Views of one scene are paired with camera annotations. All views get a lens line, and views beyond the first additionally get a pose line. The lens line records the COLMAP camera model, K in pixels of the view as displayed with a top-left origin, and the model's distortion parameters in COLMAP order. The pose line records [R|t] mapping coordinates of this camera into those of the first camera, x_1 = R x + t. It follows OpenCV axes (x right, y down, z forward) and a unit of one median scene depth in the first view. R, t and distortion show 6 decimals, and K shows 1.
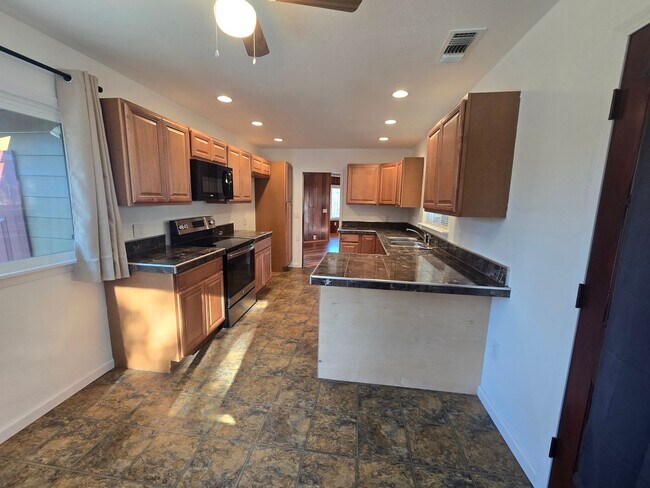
lens RADIAL K [[267.0, 0, 325.0], [0, 267.0, 244.0], [0, 0, 1]] dist [-0.000025, -0.000832]
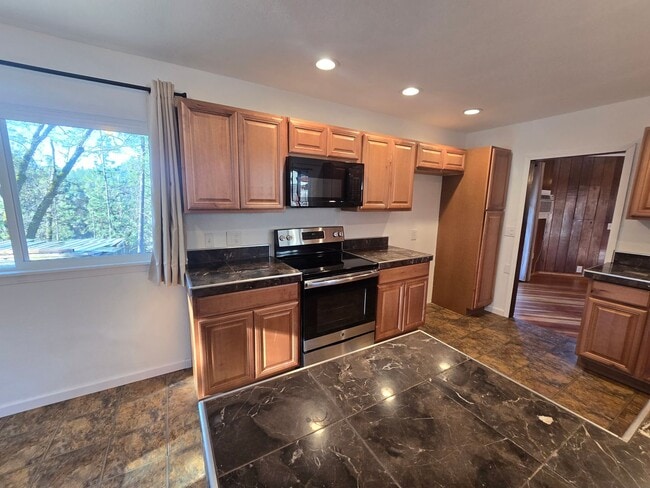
lens RADIAL K [[267.0, 0, 325.0], [0, 267.0, 244.0], [0, 0, 1]] dist [-0.000025, -0.000832]
pose [[0.615688, 0.121970, -0.778493, 0.228713], [-0.135501, 0.989619, 0.047884, -0.106926], [0.776252, 0.076005, 0.625824, 0.587488]]
